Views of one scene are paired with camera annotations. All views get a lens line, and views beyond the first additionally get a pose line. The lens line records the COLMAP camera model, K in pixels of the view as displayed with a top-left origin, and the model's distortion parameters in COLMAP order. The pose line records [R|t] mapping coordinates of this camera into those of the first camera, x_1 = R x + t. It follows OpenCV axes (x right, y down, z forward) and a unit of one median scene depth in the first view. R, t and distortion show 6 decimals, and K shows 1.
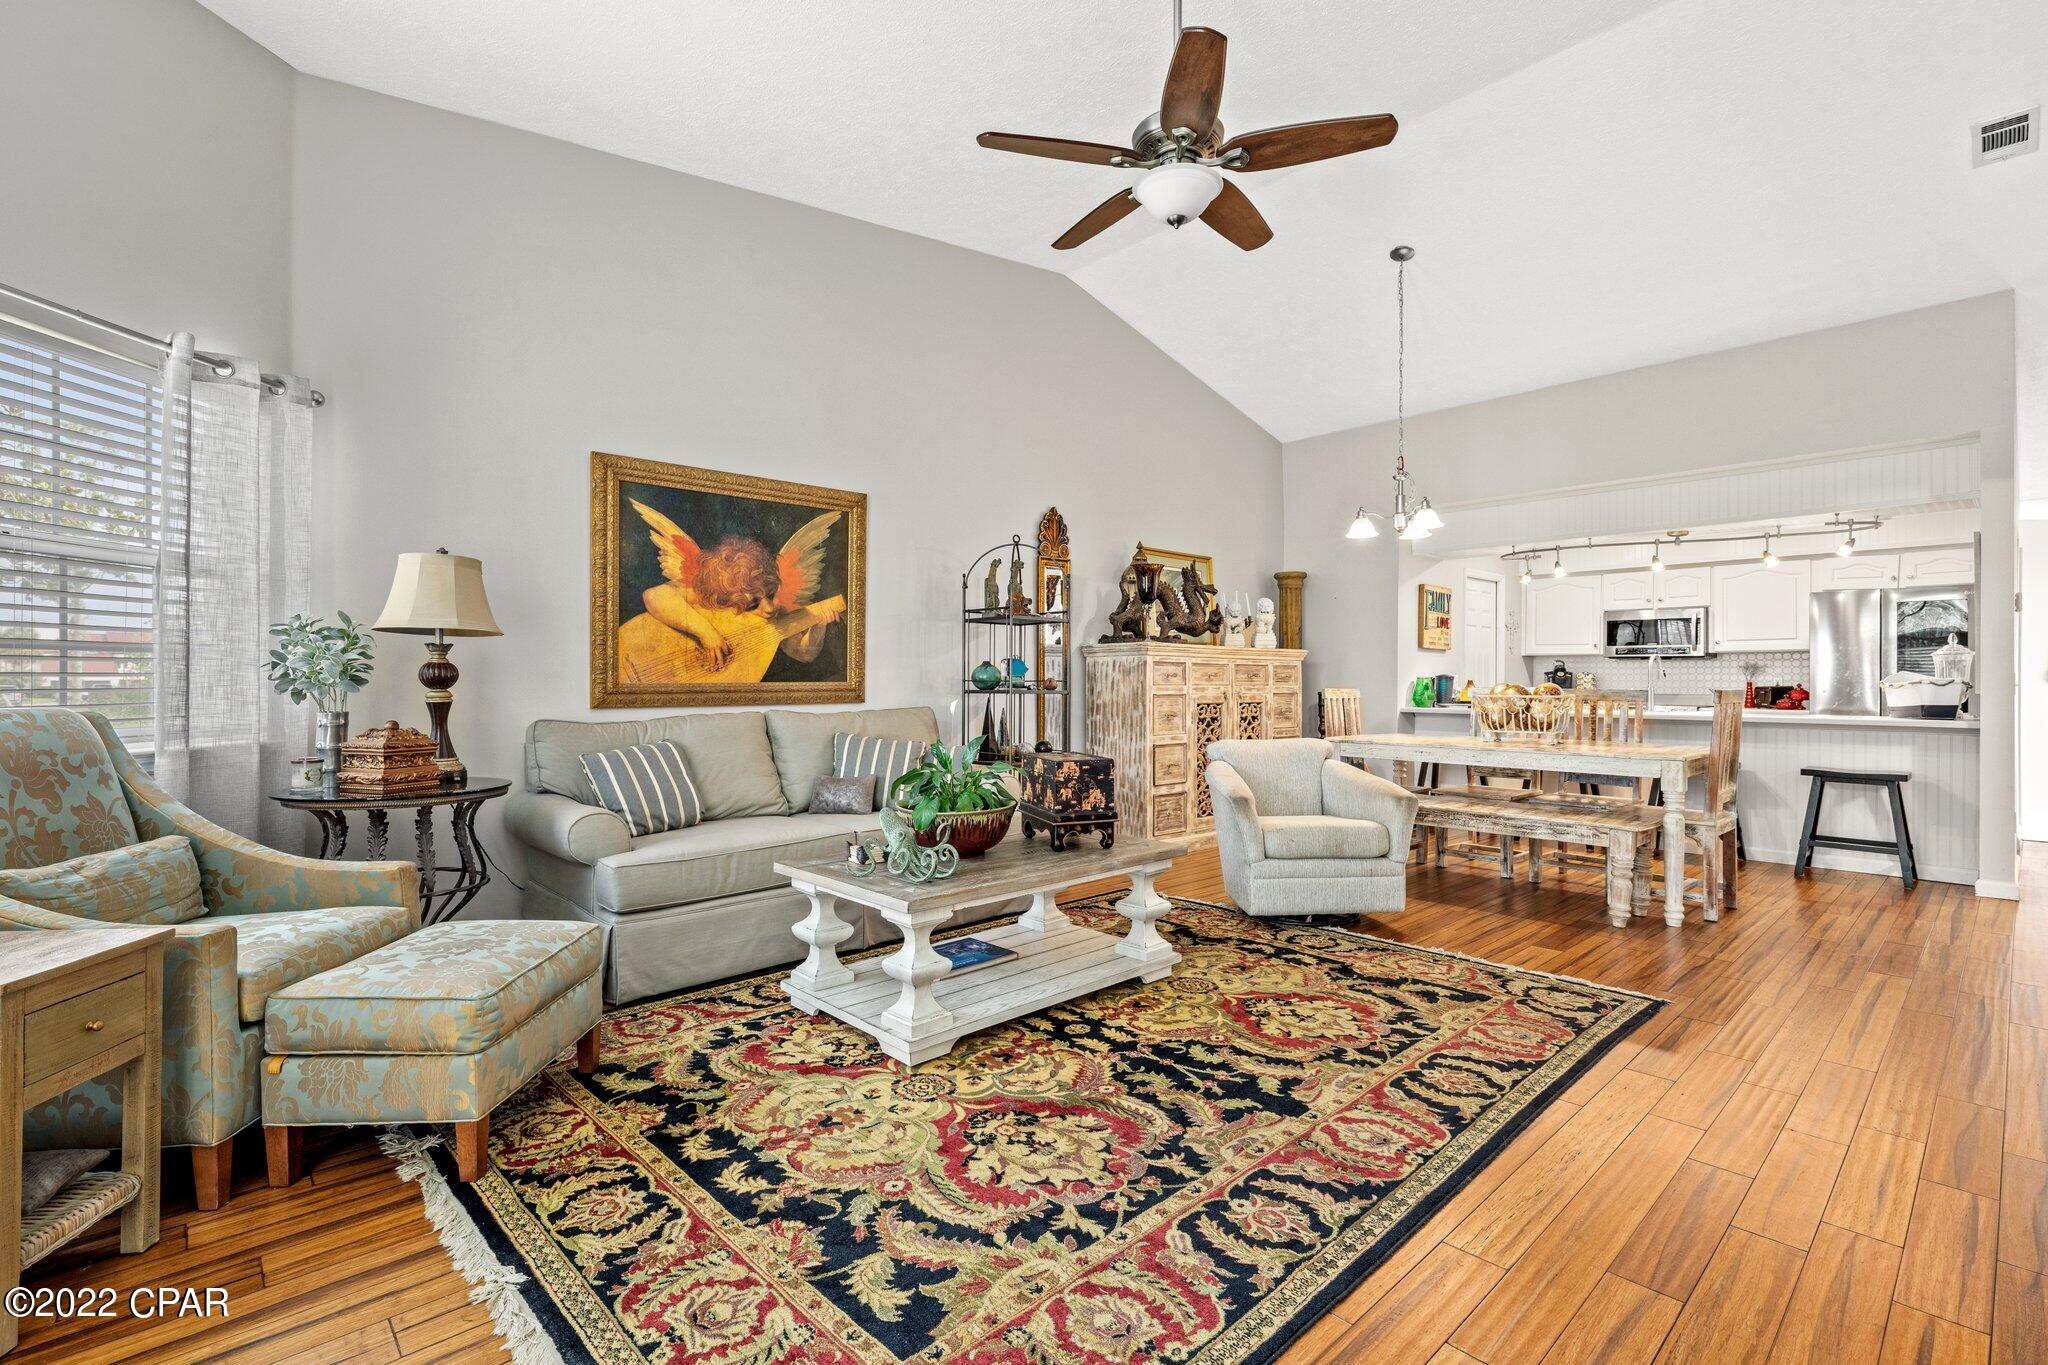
lens RADIAL K [[926.4, 0, 1024.0], [0, 926.4, 682.5], [0, 0, 1]] dist [-0.000432, 0.000144]
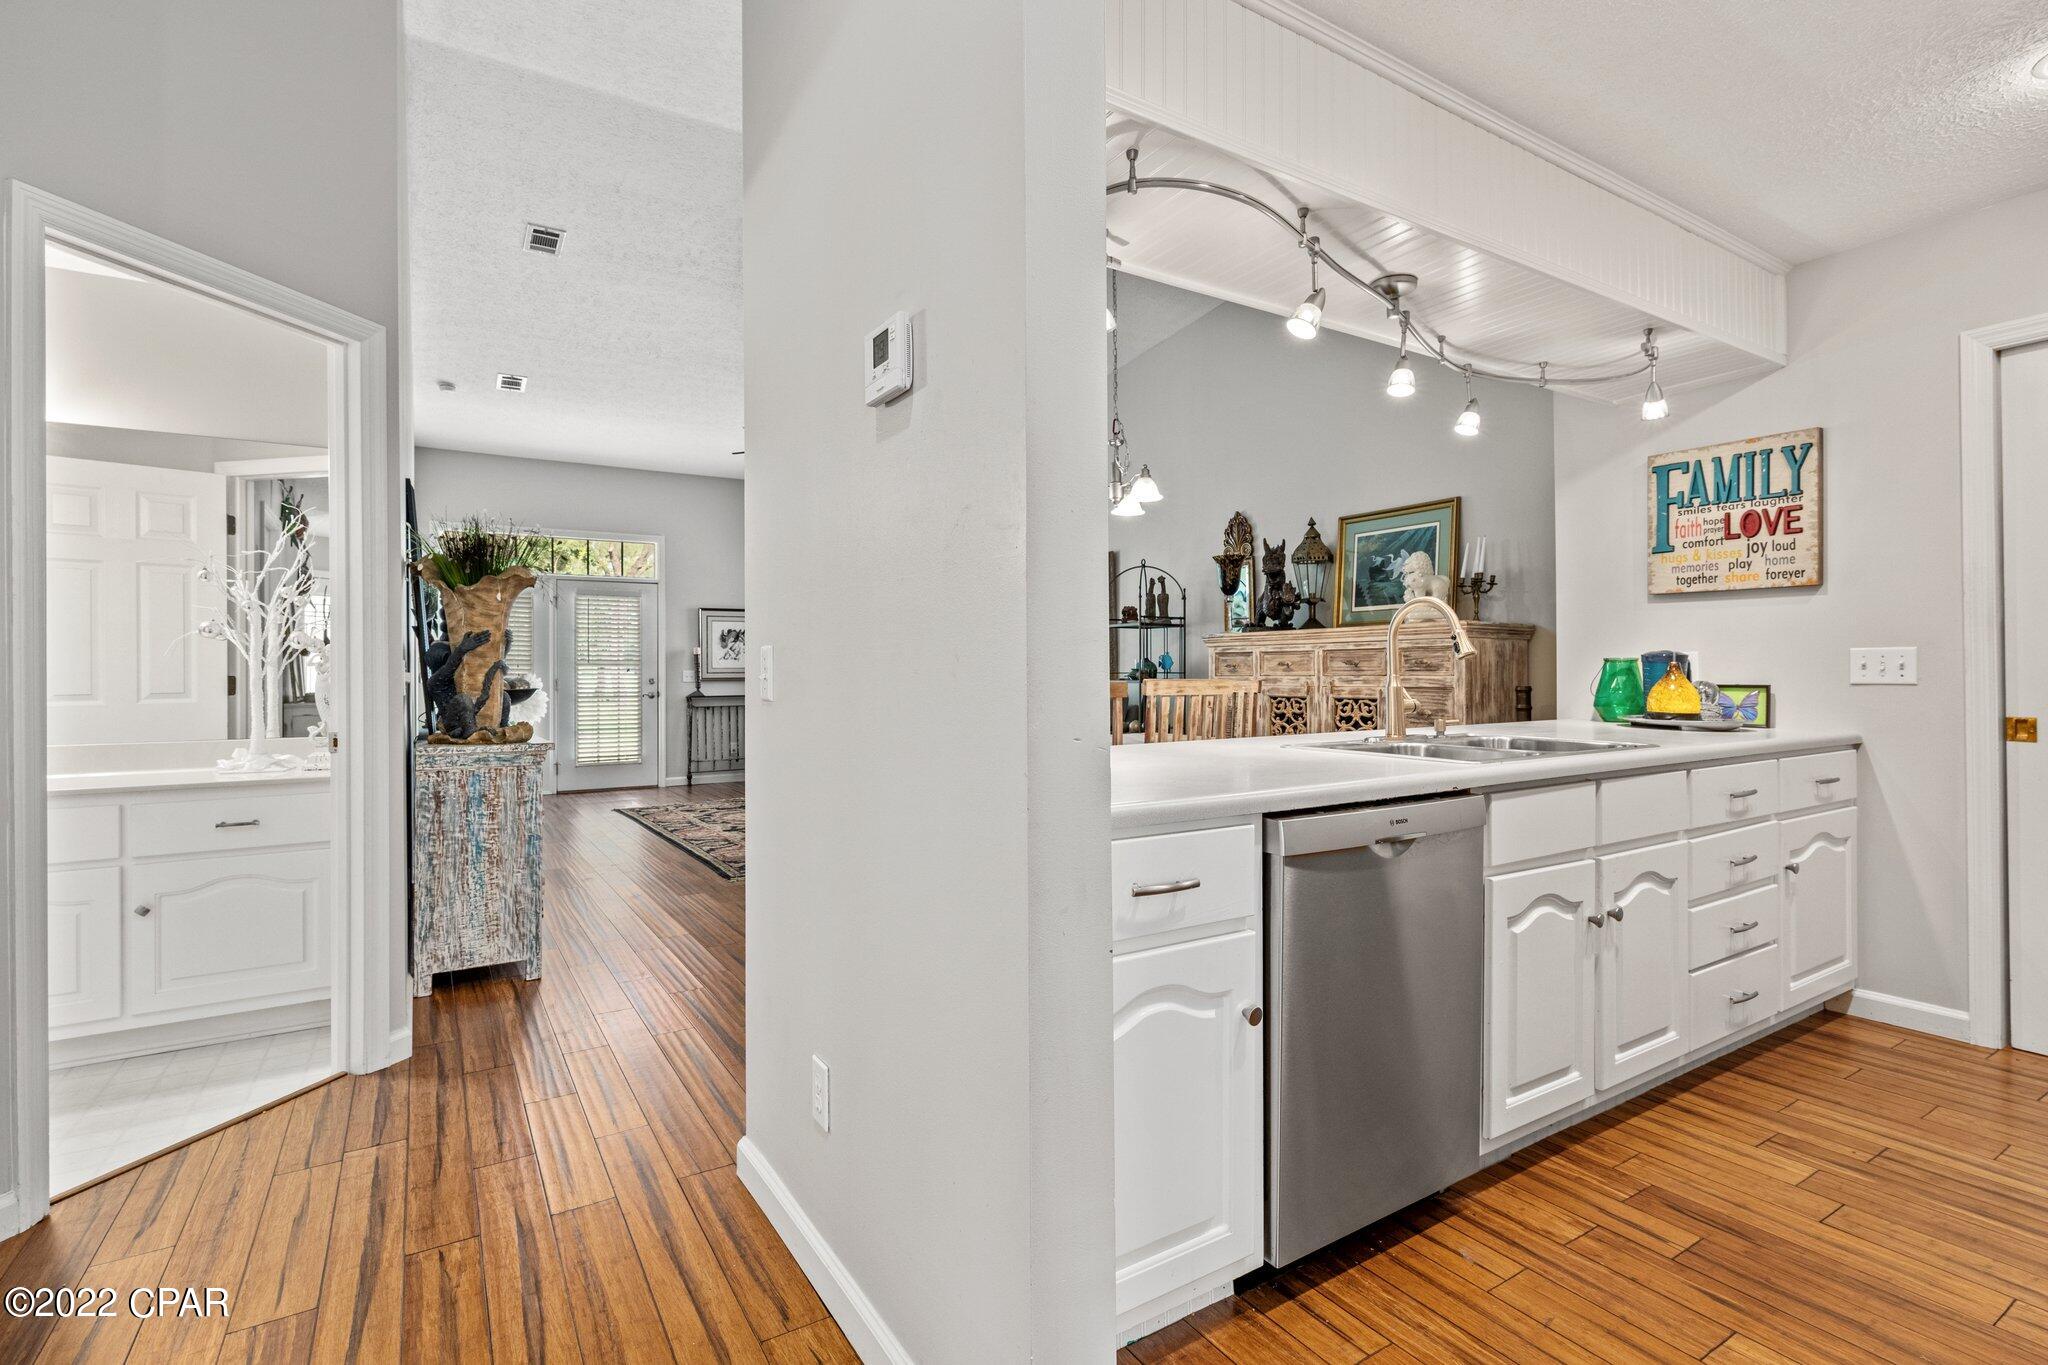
lens RADIAL K [[955.5, 0, 1031.2], [0, 955.5, 673.8], [0, 0, 1]] dist [0.000283, -0.000226]
pose [[-0.174763, -0.003015, -0.984606, 2.094754], [0.003899, 0.999985, -0.003754, 0.006360], [0.984603, -0.004495, -0.174749, 1.706348]]
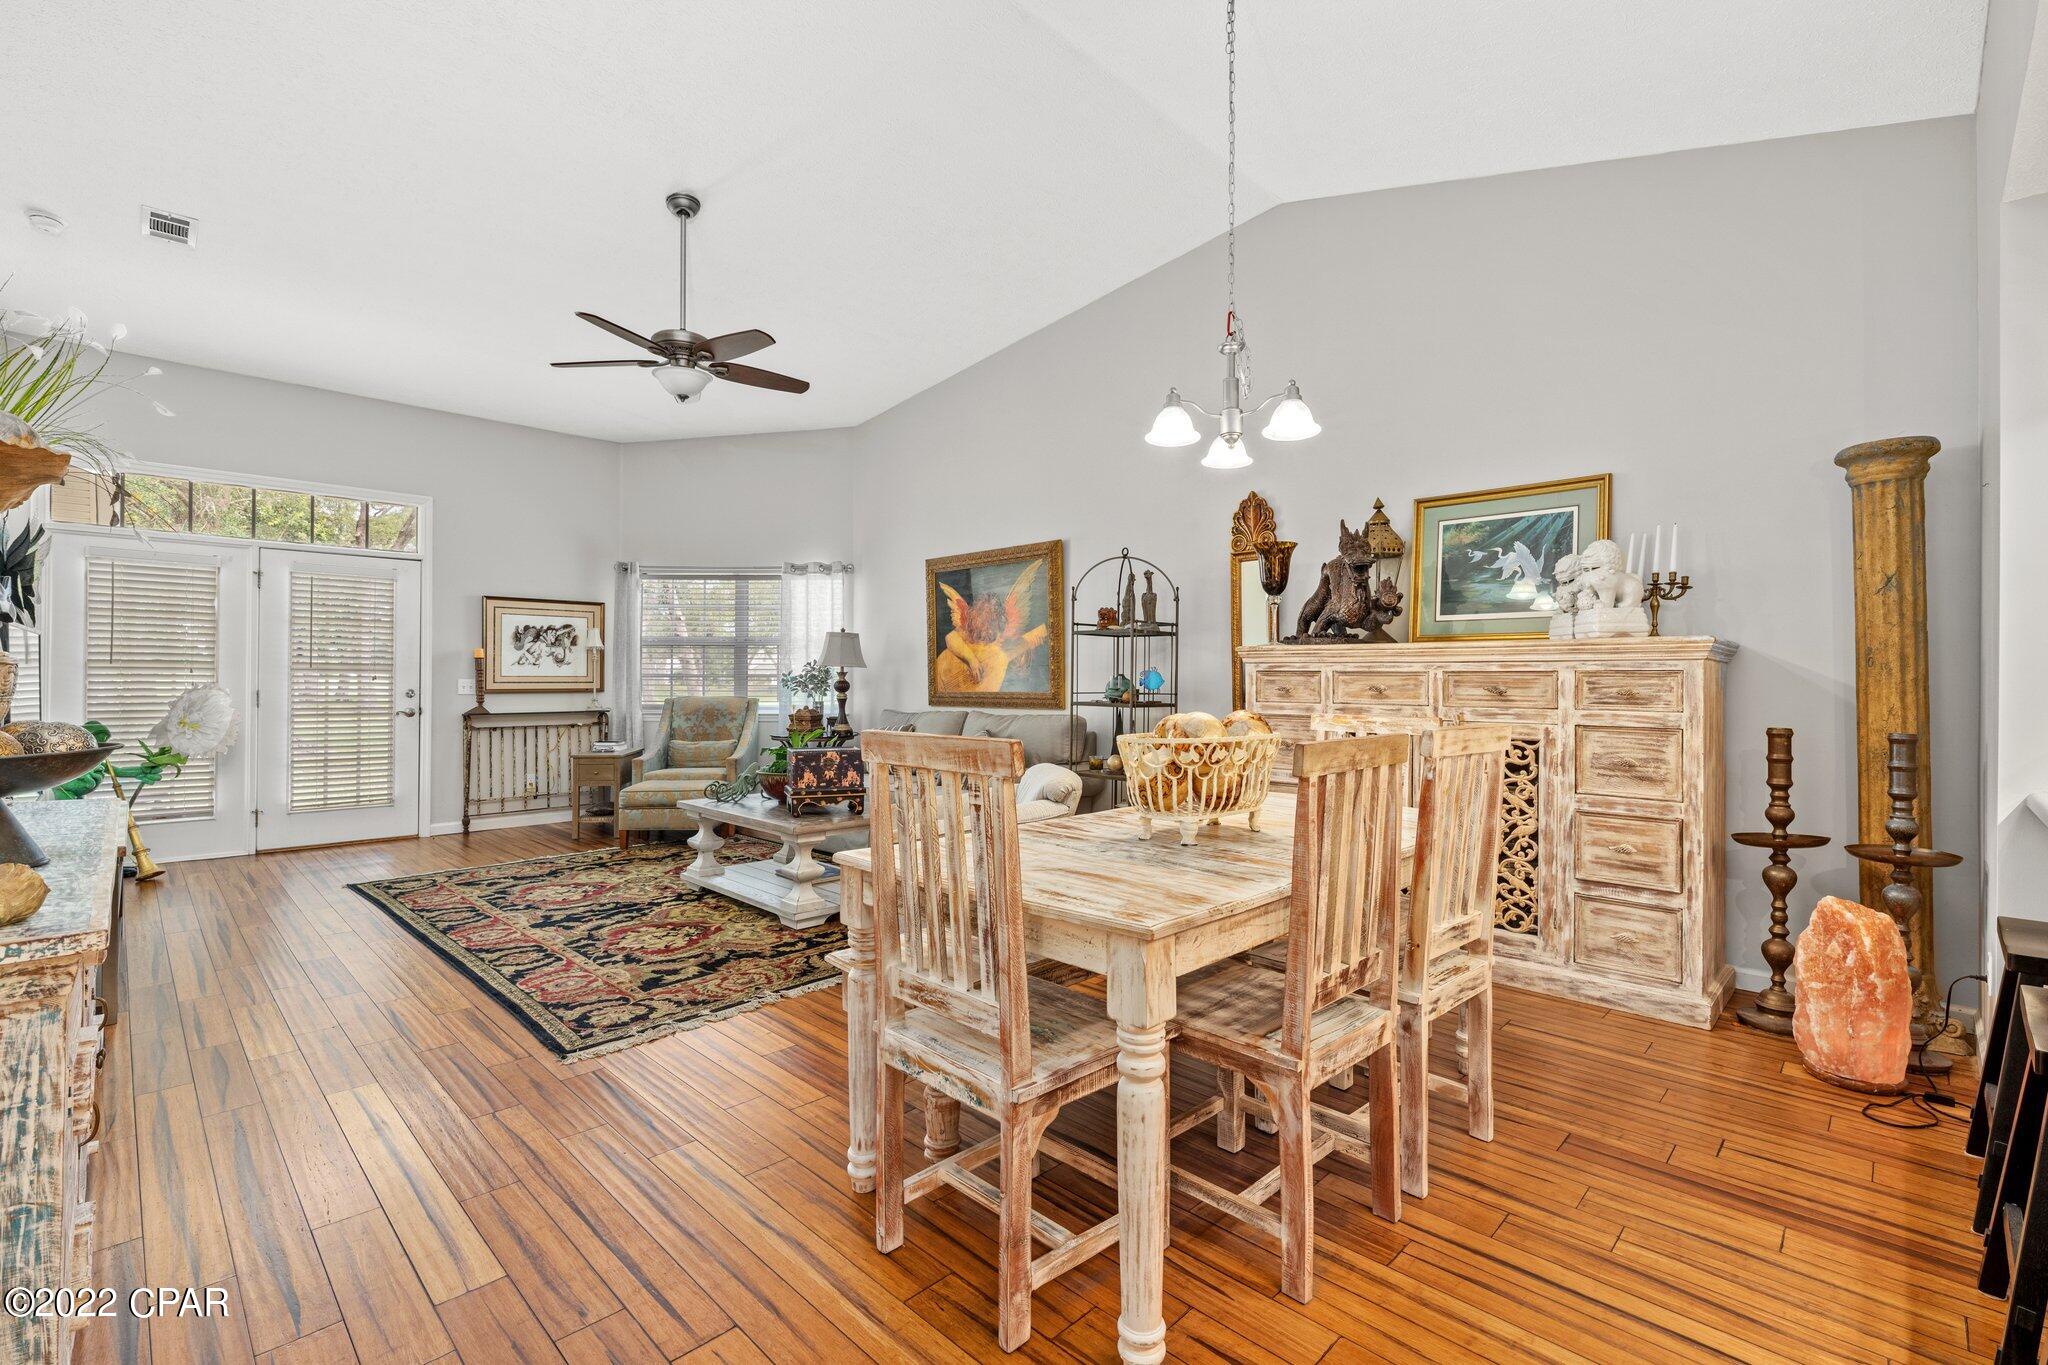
lens RADIAL K [[896.8, 0, 1028.4], [0, 896.8, 677.4], [0, 0, 1]] dist [0.000569, -0.000549]
pose [[0.052187, -0.005238, -0.998624, 1.512707], [-0.007135, 0.999959, -0.005617, -0.020248], [0.998612, 0.007418, 0.052148, 1.338462]]
